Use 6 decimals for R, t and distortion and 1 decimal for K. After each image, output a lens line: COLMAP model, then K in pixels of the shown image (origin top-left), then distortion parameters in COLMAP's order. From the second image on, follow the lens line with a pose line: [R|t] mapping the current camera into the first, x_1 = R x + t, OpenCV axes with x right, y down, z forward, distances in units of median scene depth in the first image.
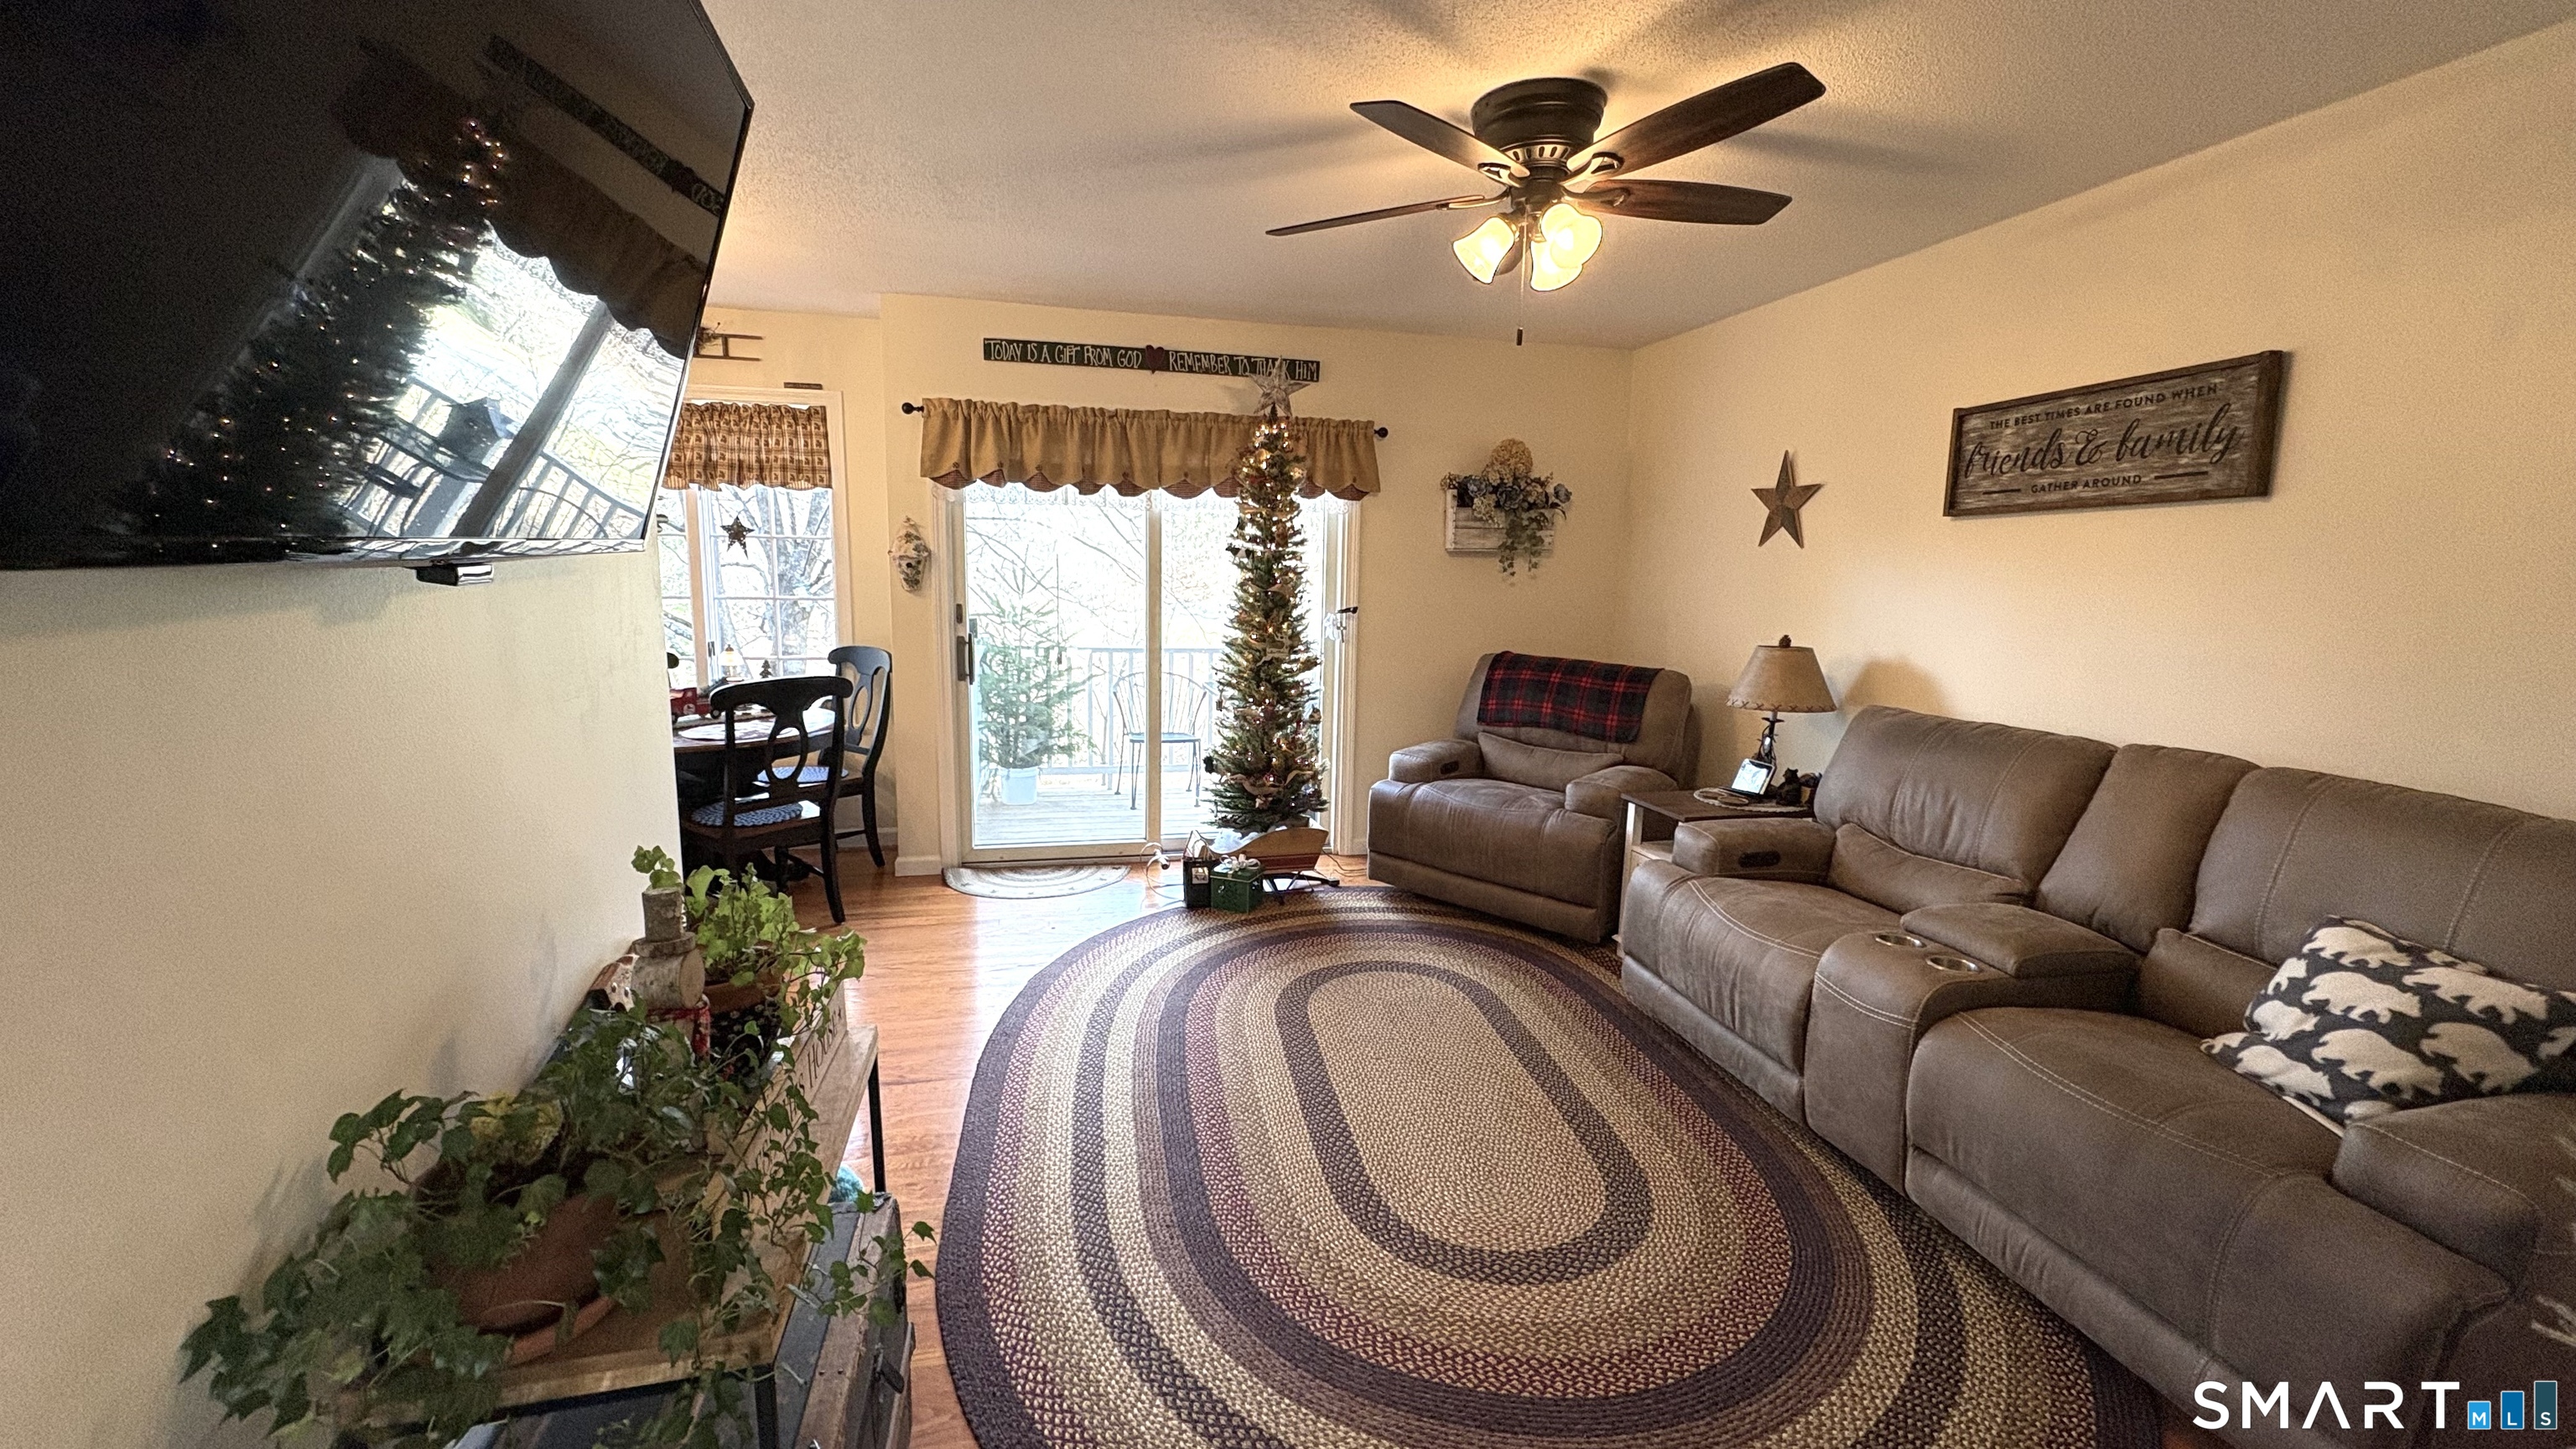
lens RADIAL K [[1021.4, 0, 1285.8], [0, 1021.4, 723.0], [0, 0, 1]] dist [-0.002535, 0.000091]
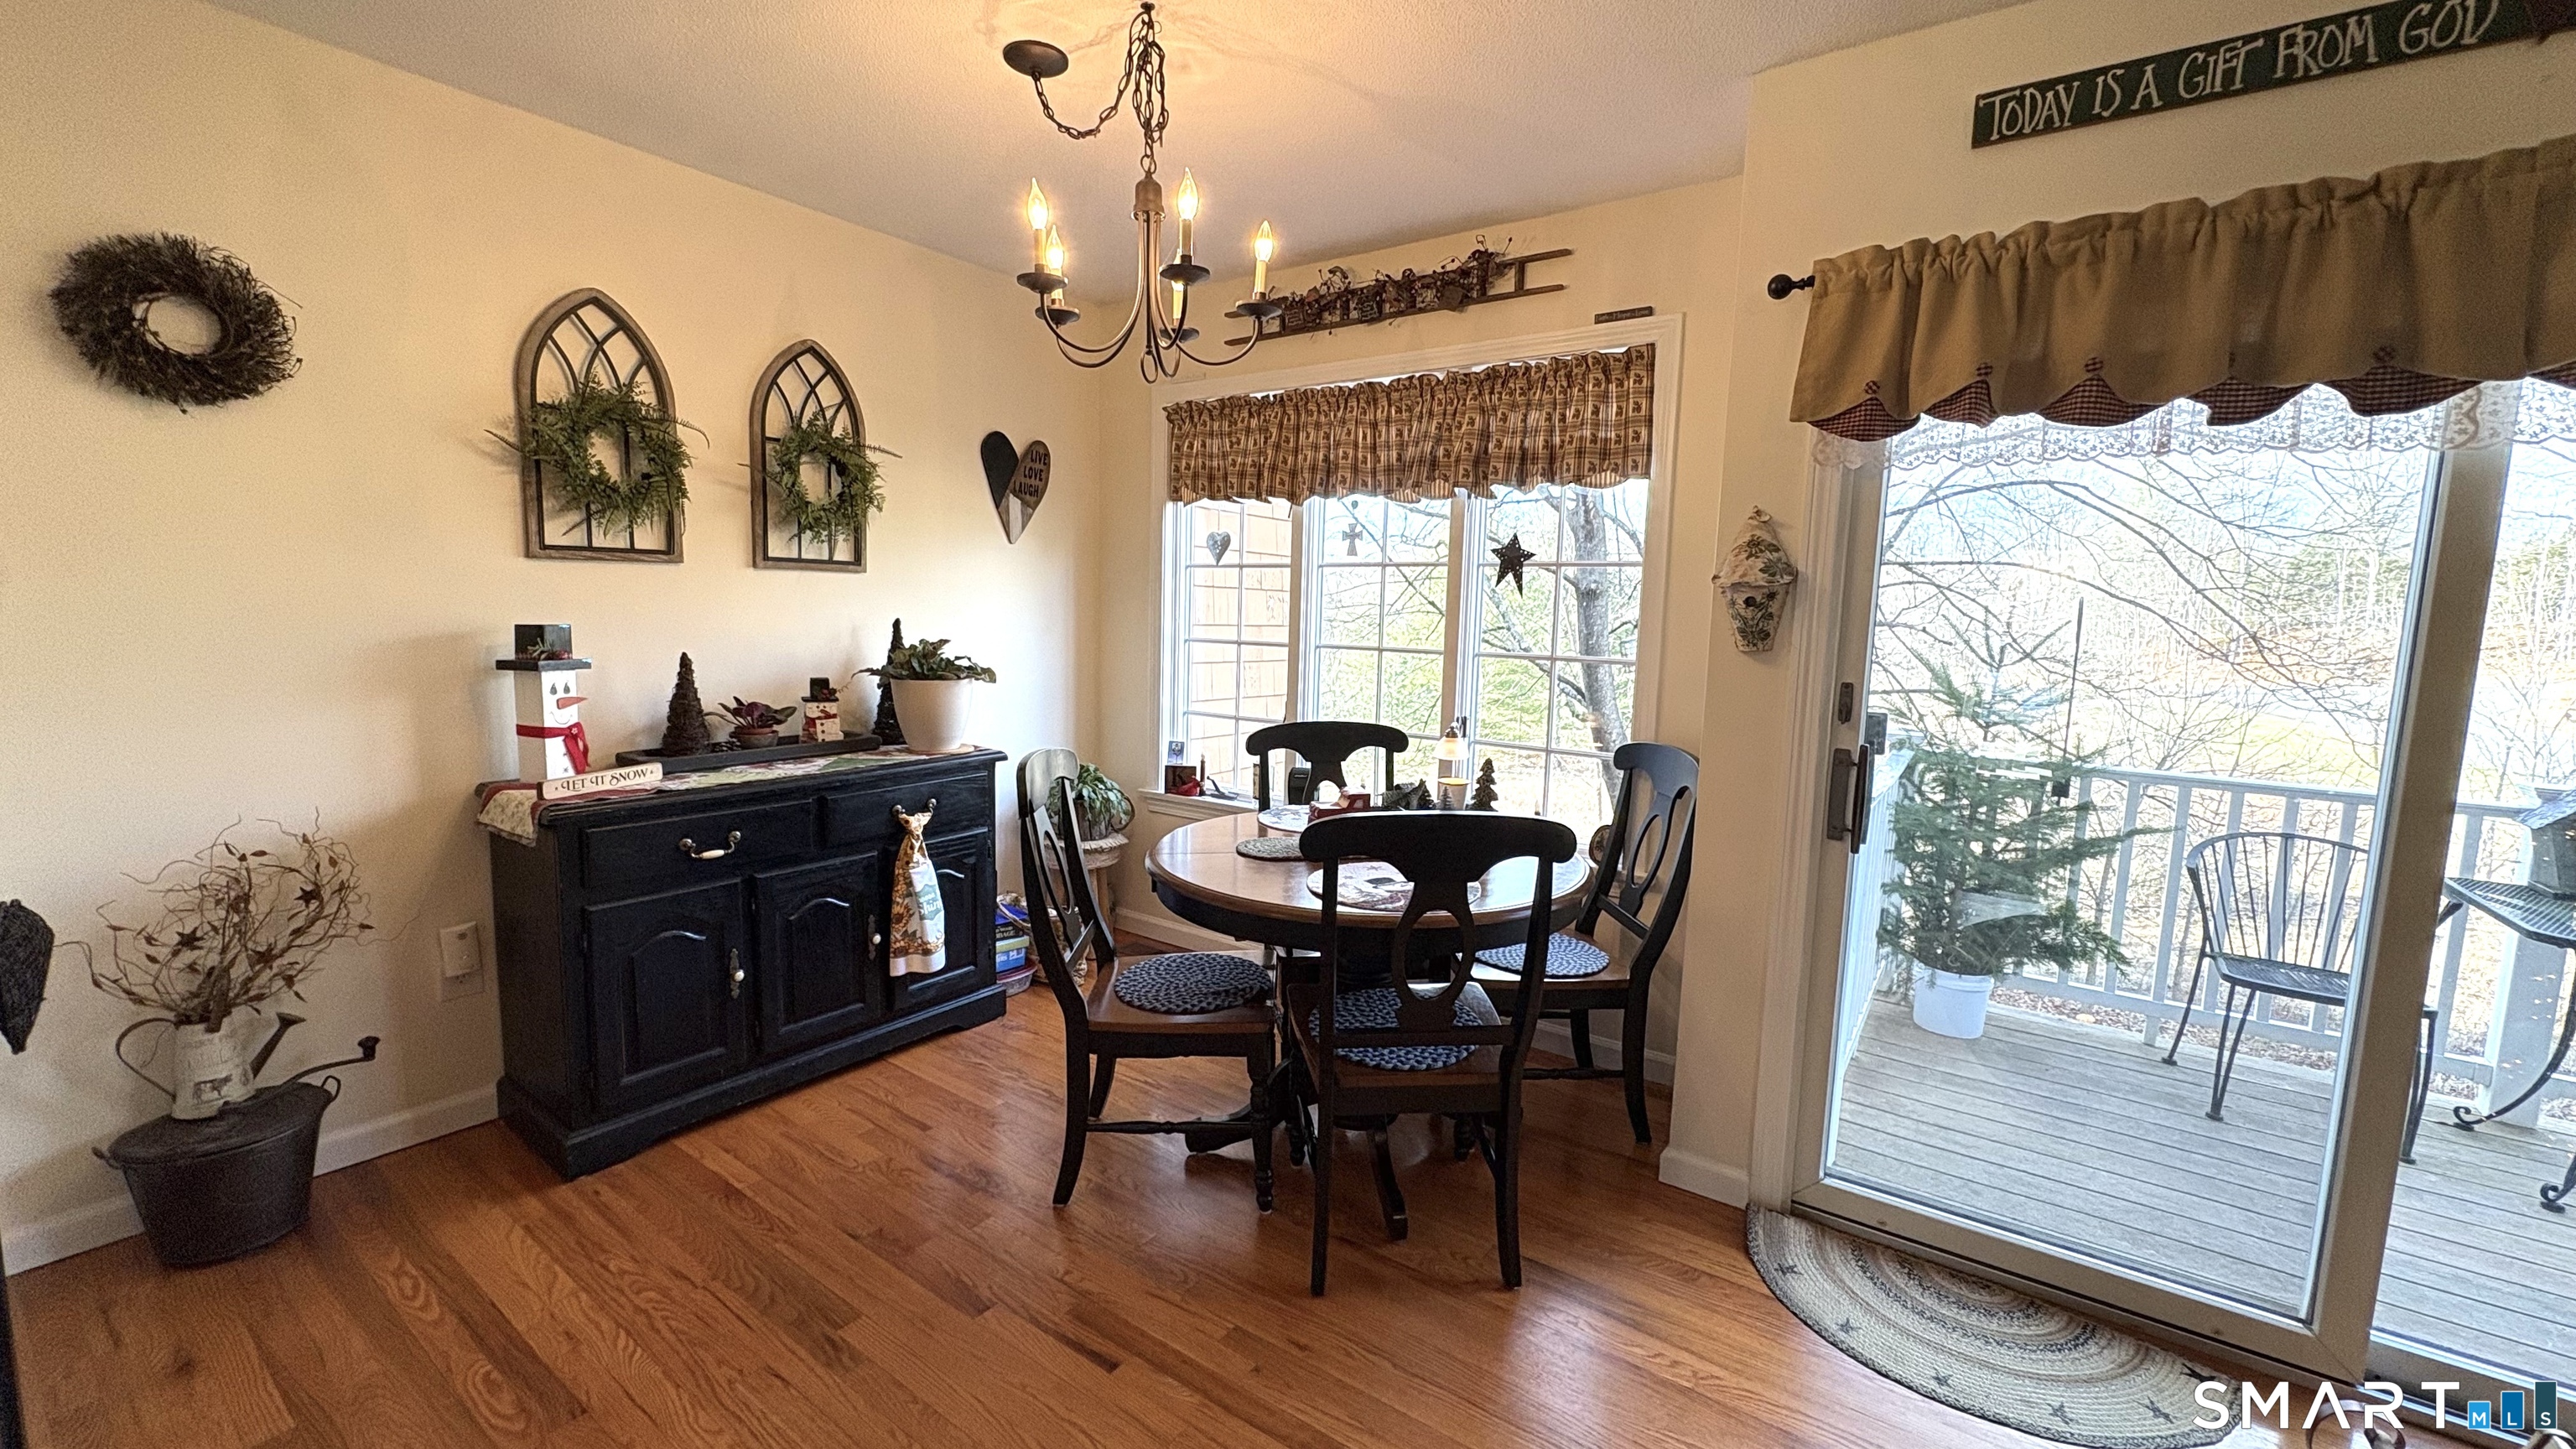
lens RADIAL K [[1021.4, 0, 1285.8], [0, 1021.4, 723.0], [0, 0, 1]] dist [-0.002535, 0.000091]
pose [[0.655478, 0.082900, -0.750650, -0.133805], [-0.128963, 0.991645, -0.003098, -0.063682], [0.744122, 0.098836, 0.660692, 0.497143]]
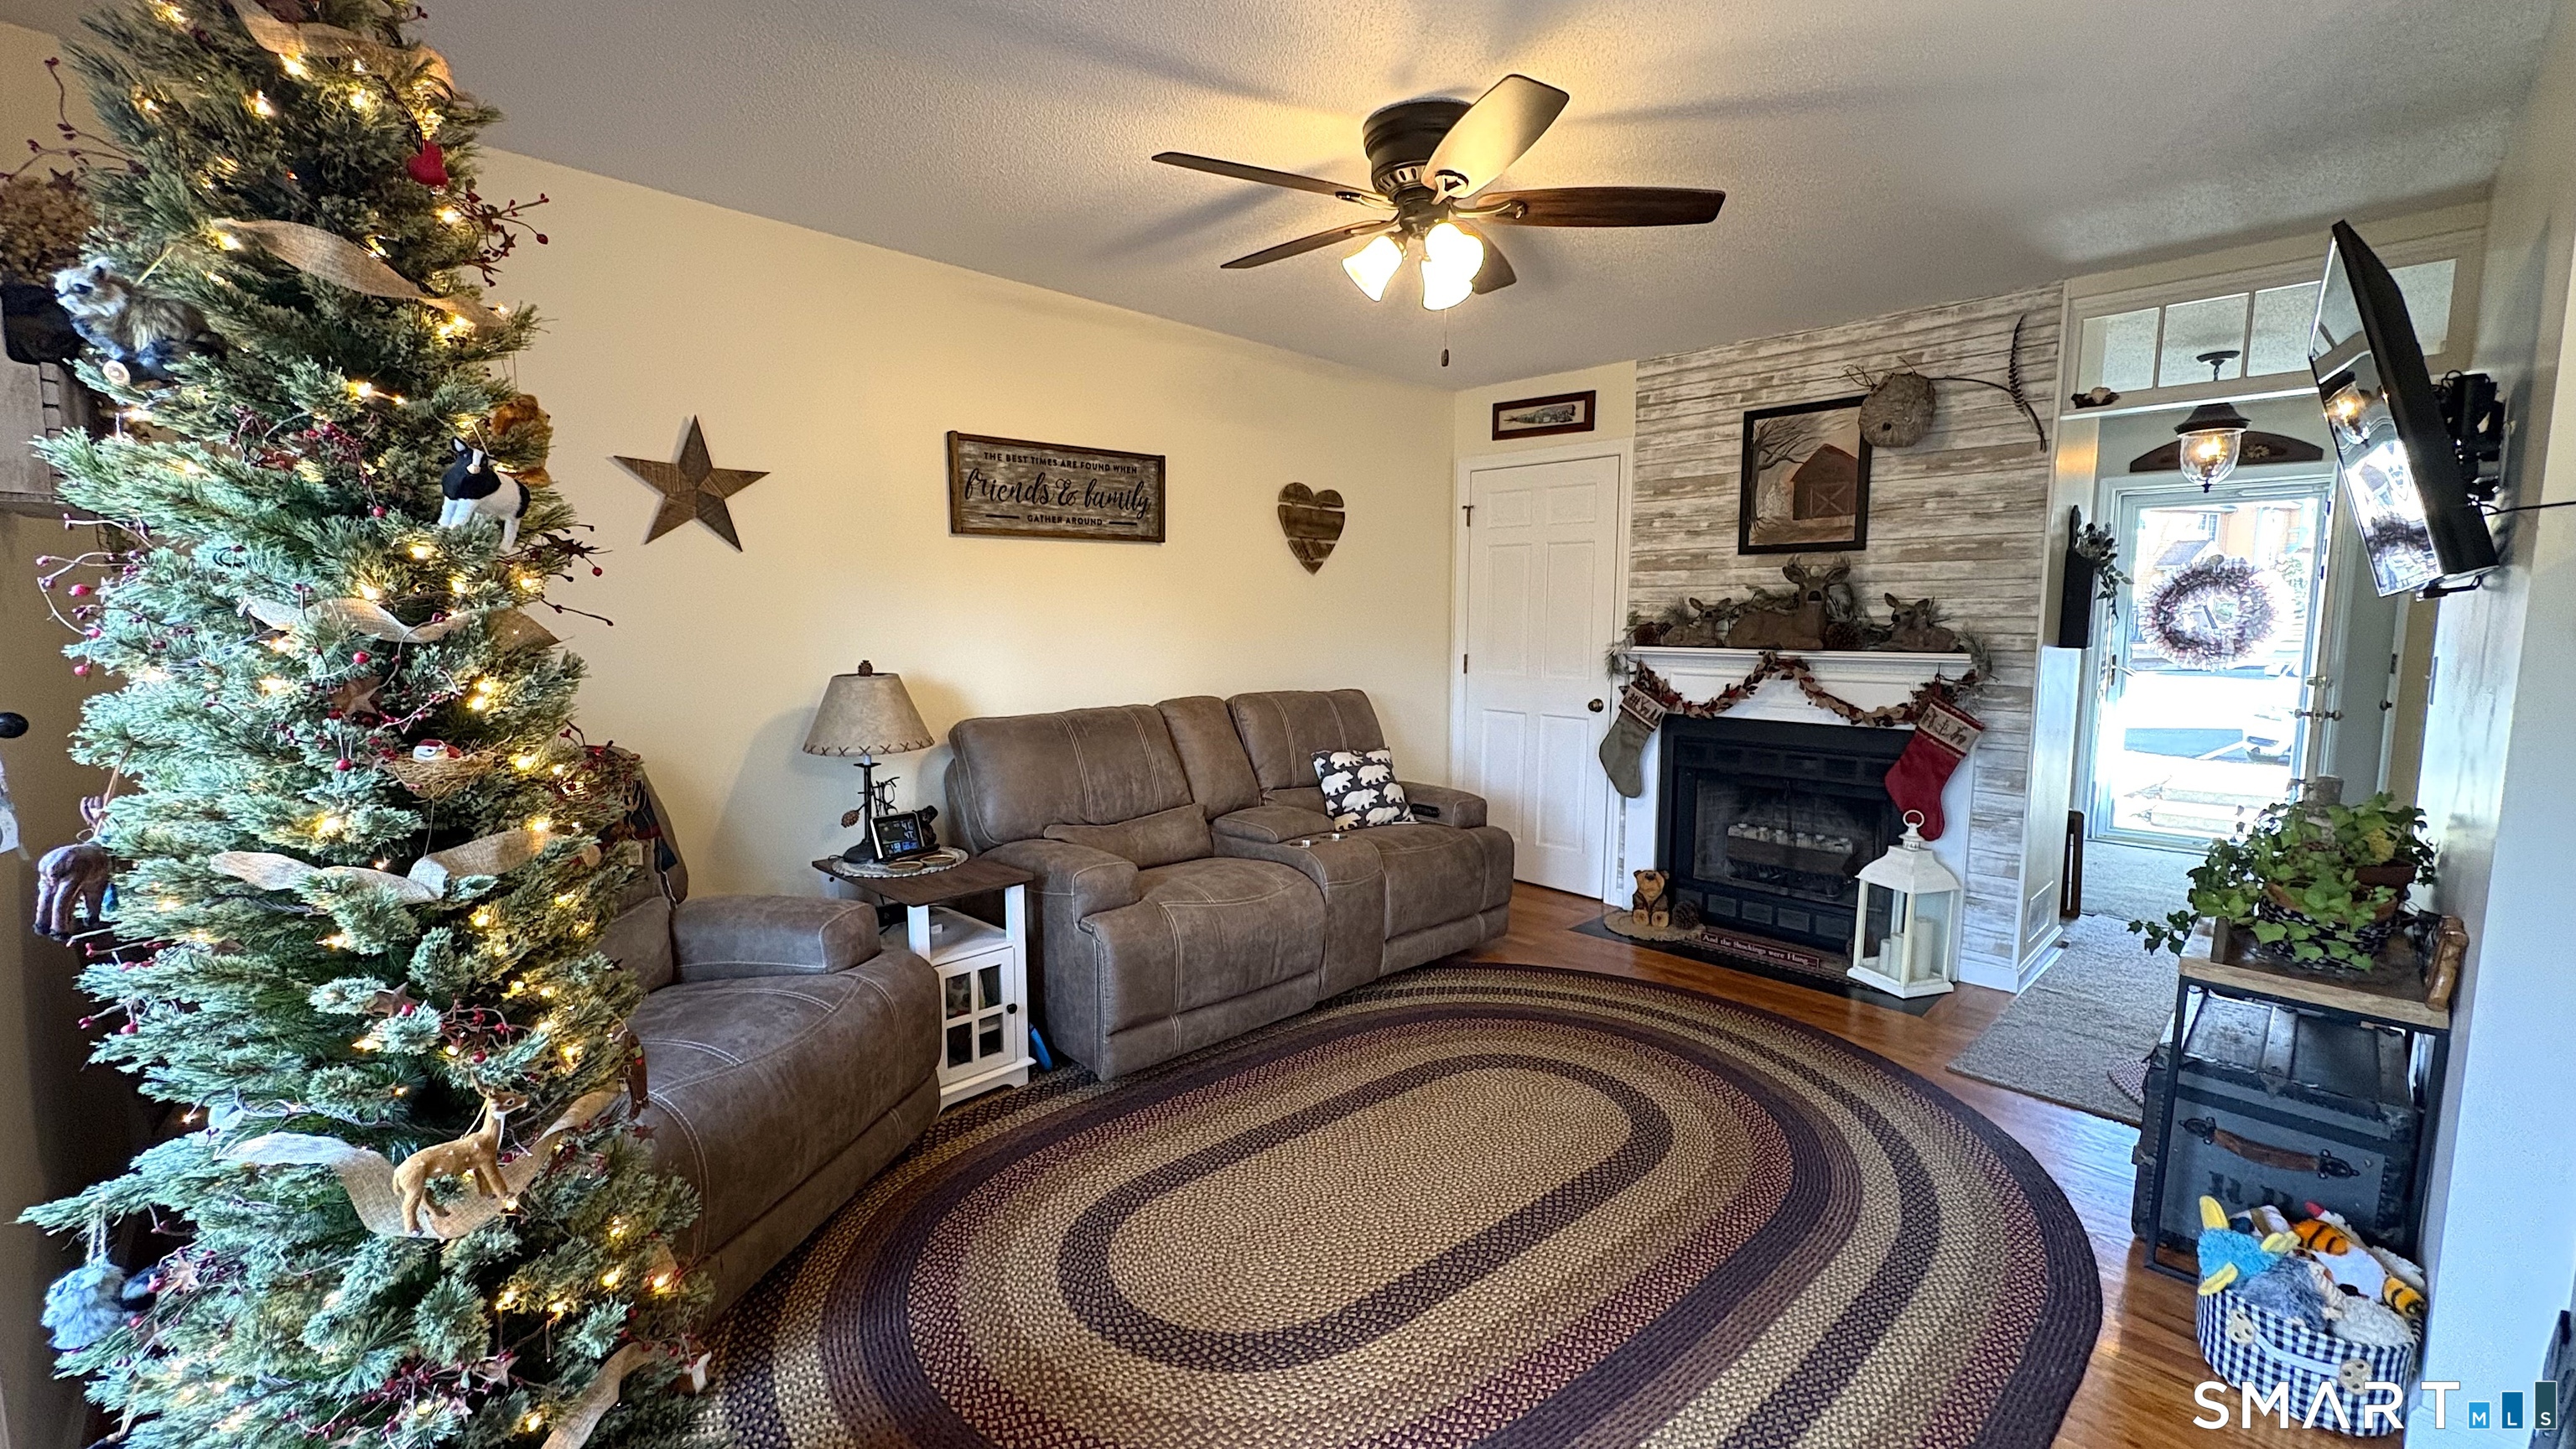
lens RADIAL K [[1021.4, 0, 1285.8], [0, 1021.4, 723.0], [0, 0, 1]] dist [-0.002535, 0.000091]
pose [[-0.508642, -0.111800, 0.853688, -0.328797], [0.118422, 0.973025, 0.197987, -0.133584], [-0.852795, 0.201800, -0.481682, 0.932381]]
